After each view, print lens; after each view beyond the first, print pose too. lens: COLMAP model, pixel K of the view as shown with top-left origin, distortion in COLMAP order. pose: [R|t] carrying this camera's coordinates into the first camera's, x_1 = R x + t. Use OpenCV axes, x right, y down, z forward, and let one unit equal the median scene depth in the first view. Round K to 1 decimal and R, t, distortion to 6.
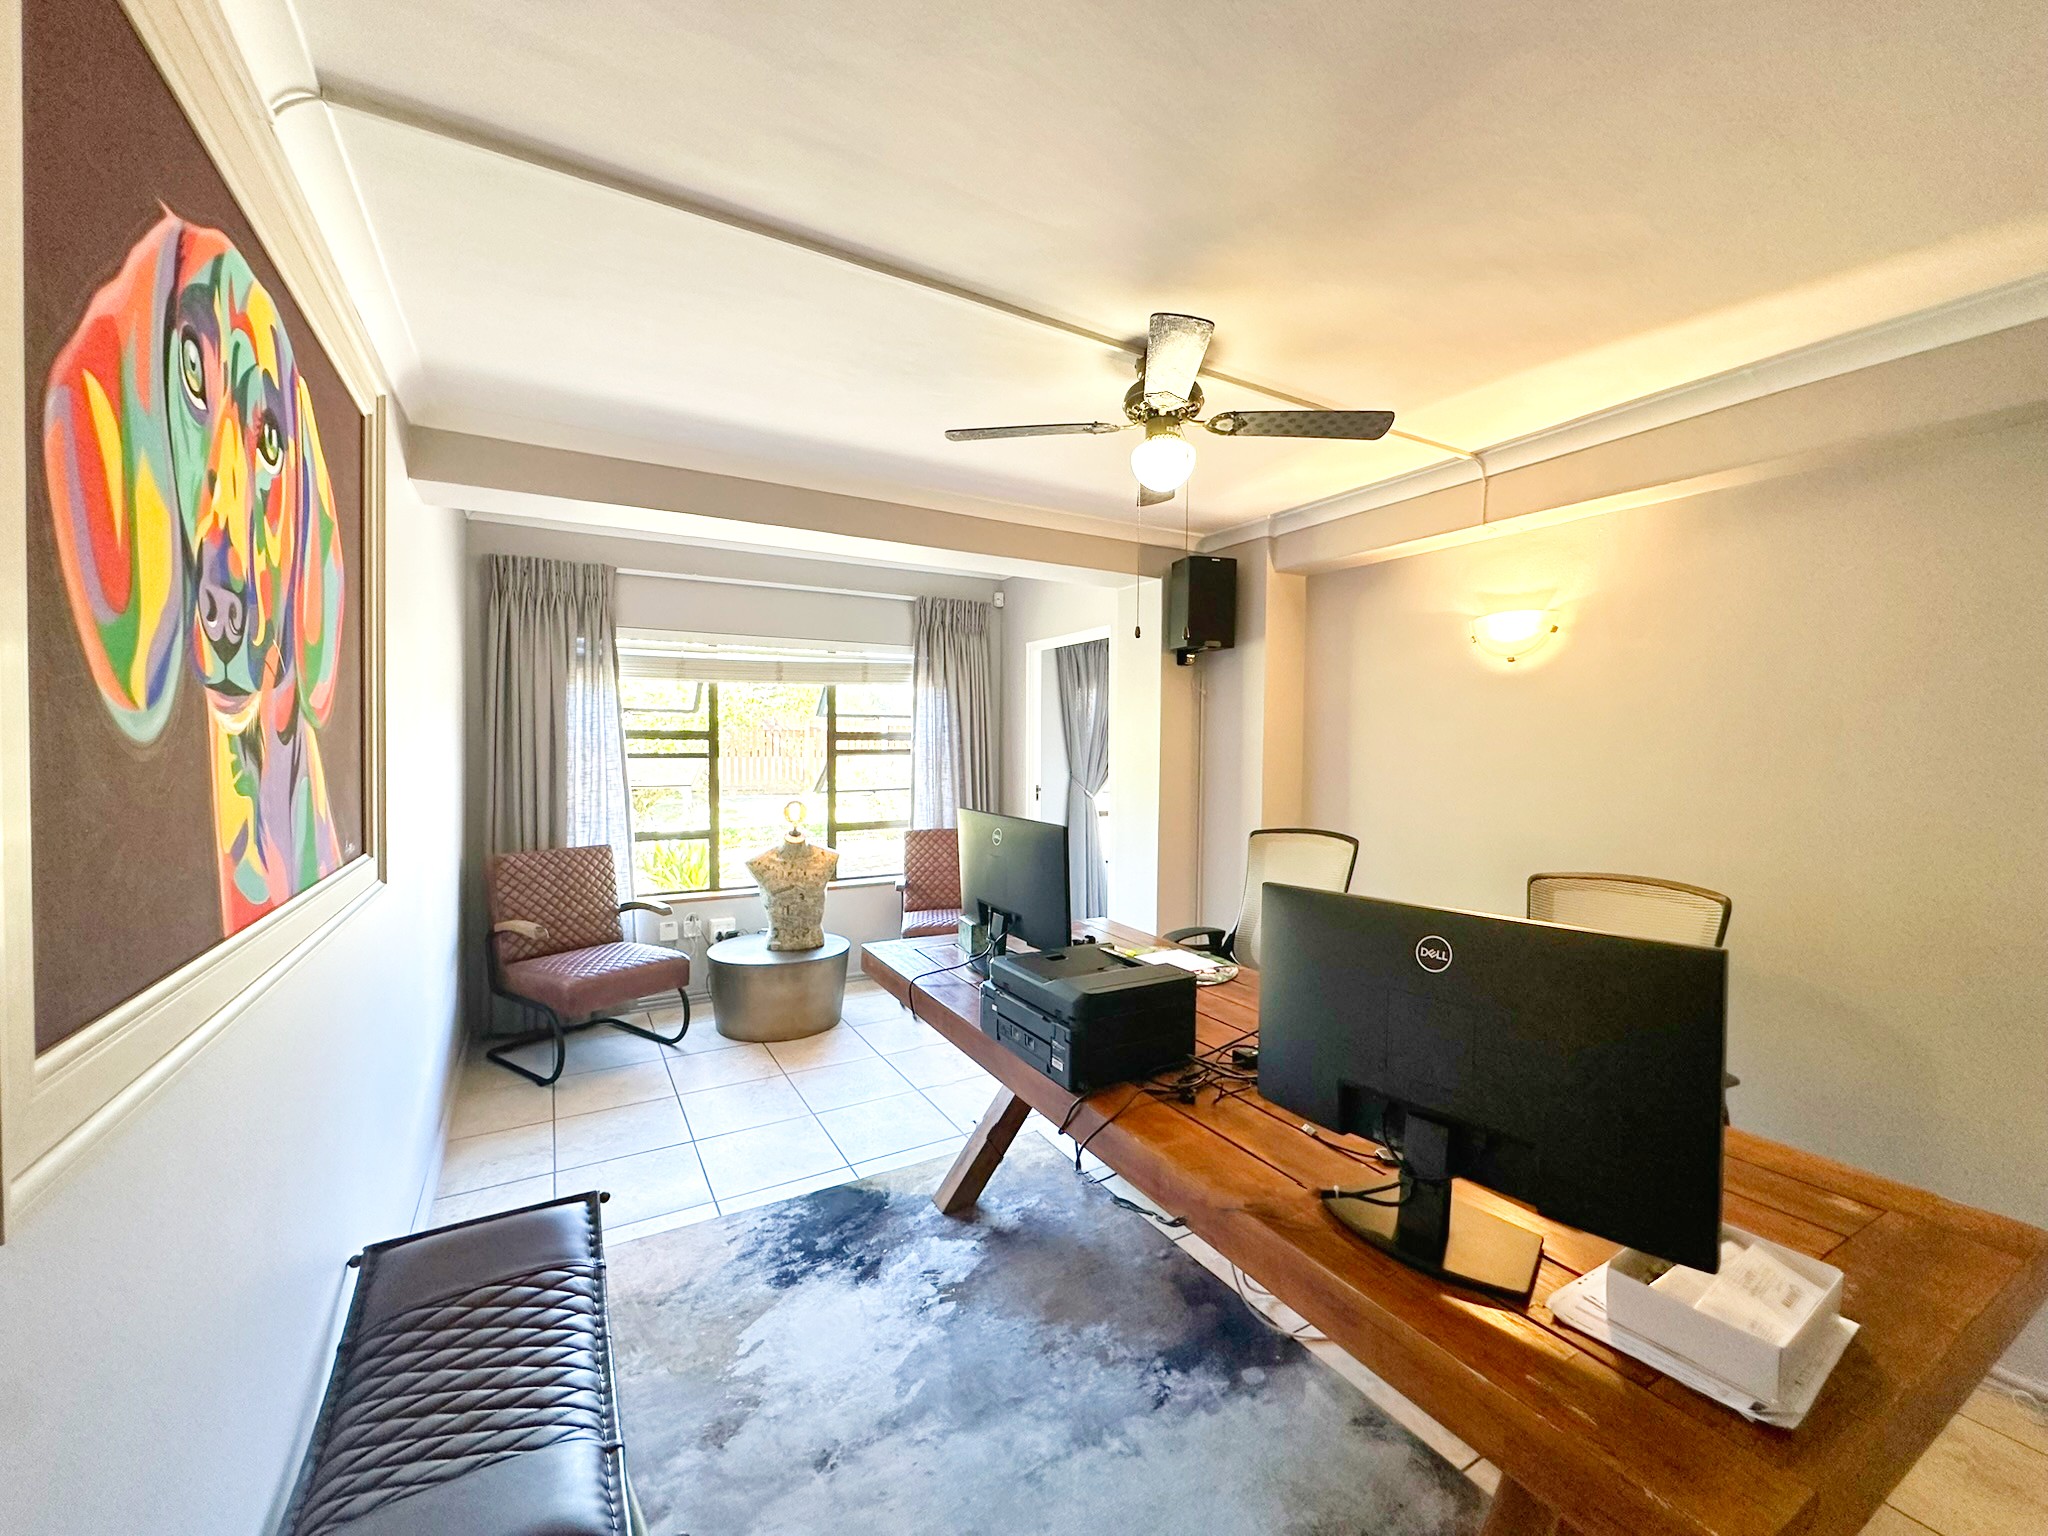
lens RADIAL K [[817.5, 0, 1021.3], [0, 817.5, 756.2], [0, 0, 1]] dist [-0.000079, -0.000138]
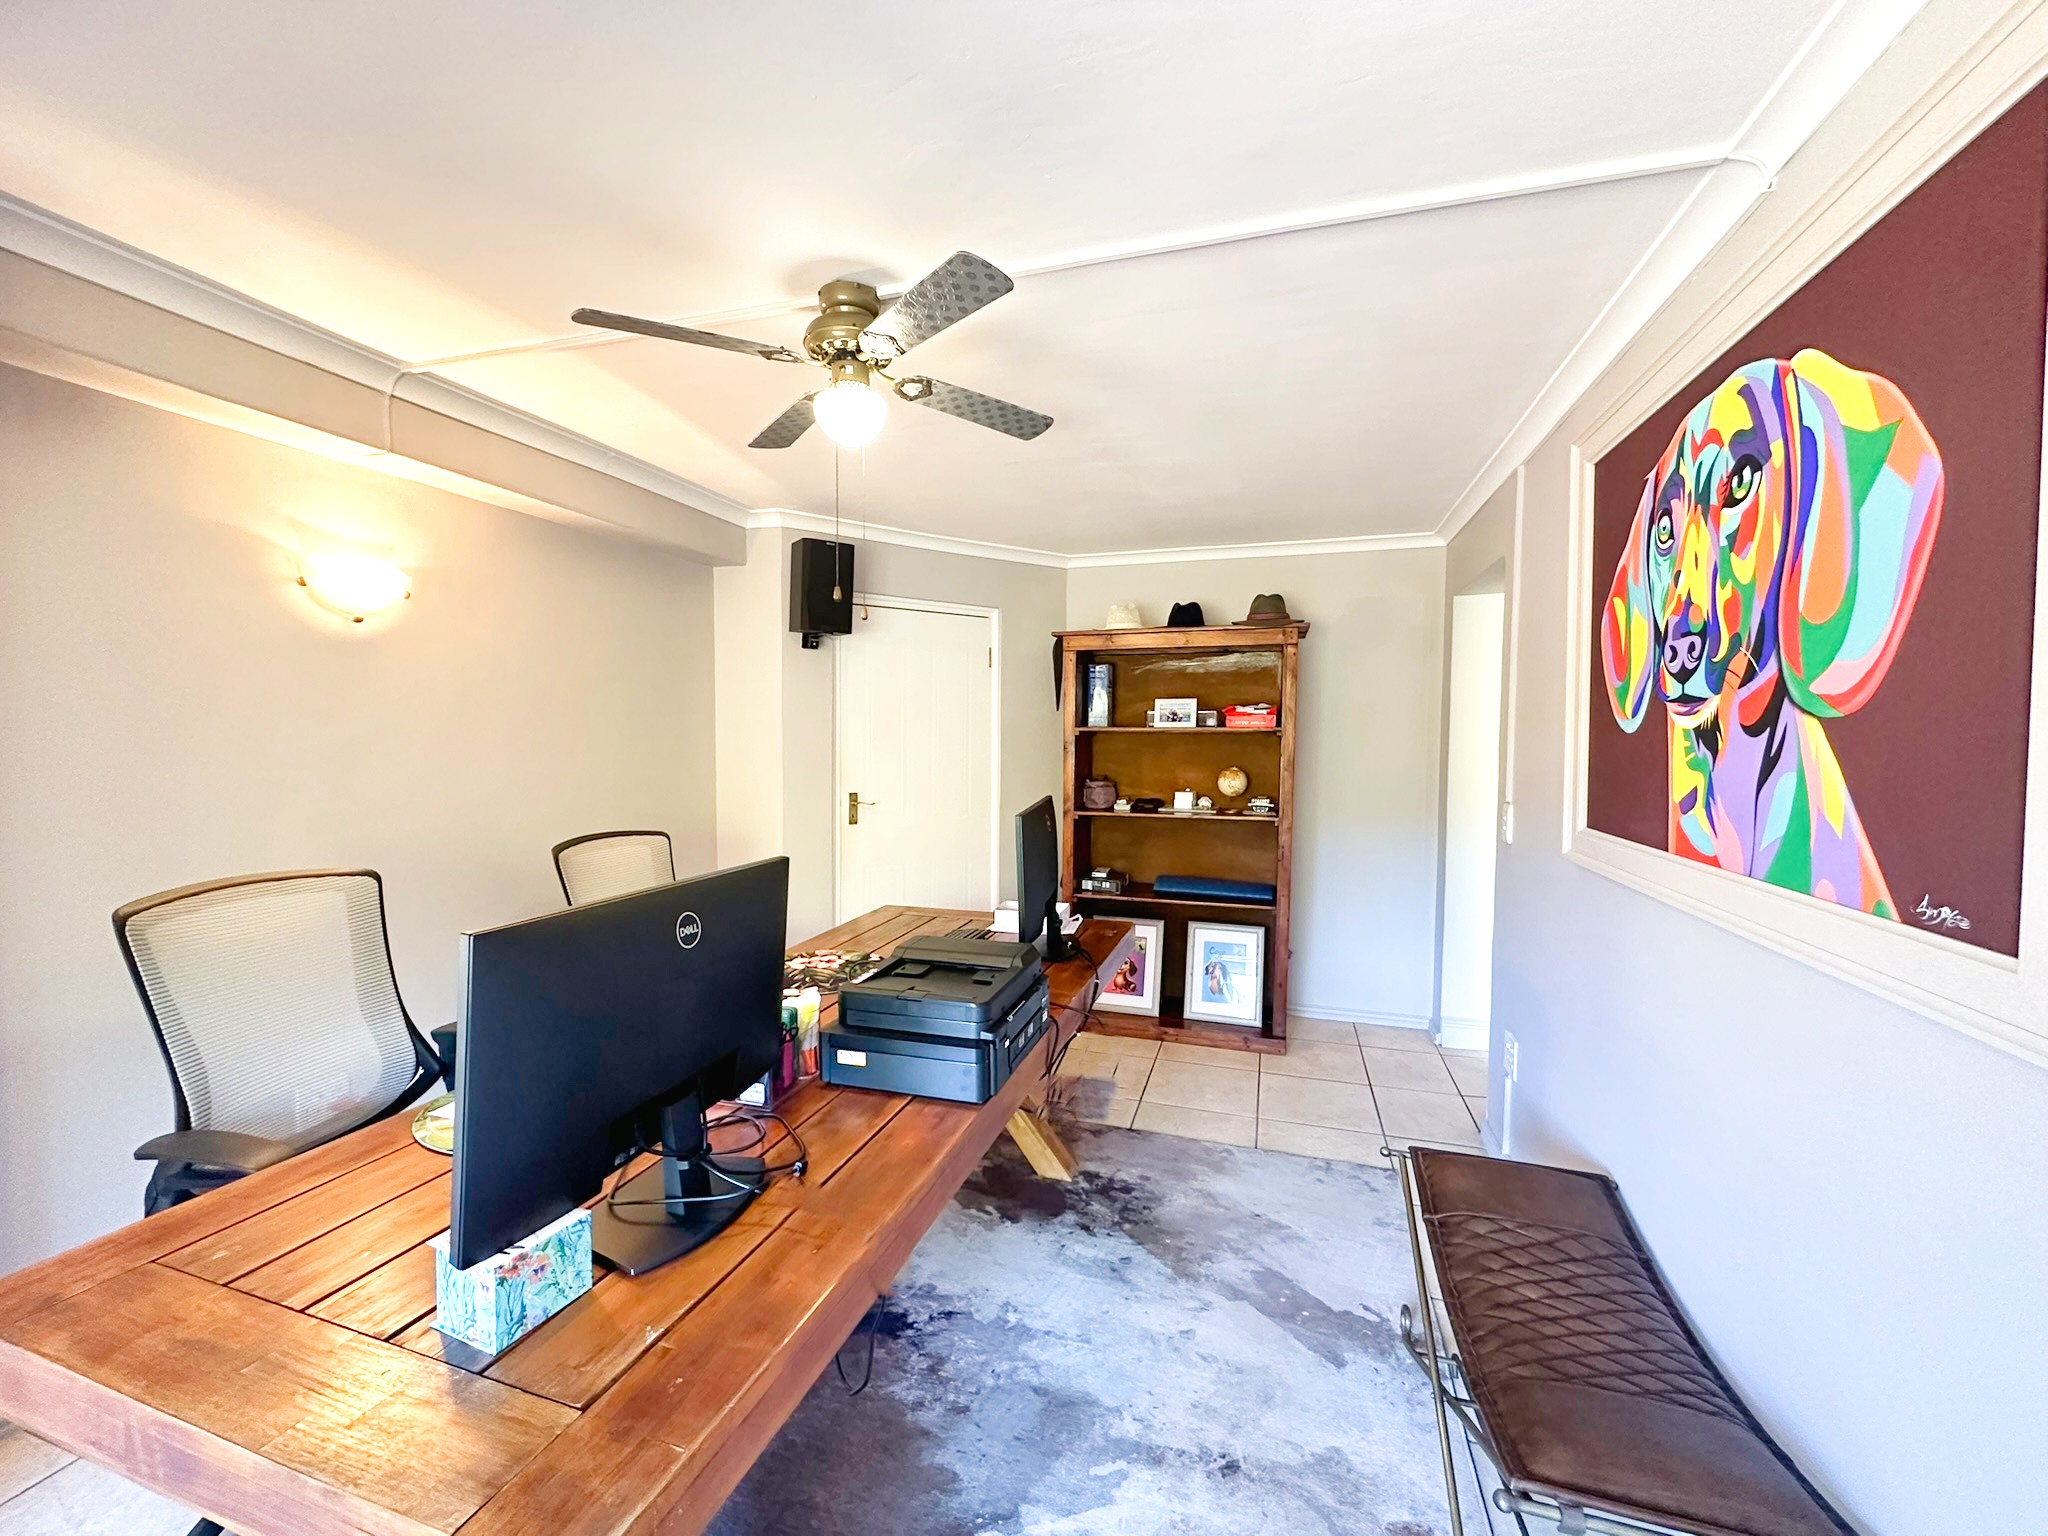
lens RADIAL K [[817.5, 0, 1021.6], [0, 817.5, 757.8], [0, 0, 1]] dist [-0.000079, -0.000138]
pose [[-0.675961, -0.032381, 0.736226, -1.045974], [0.004290, 0.998844, 0.047870, -0.042405], [-0.736925, 0.035517, -0.675041, 2.474958]]
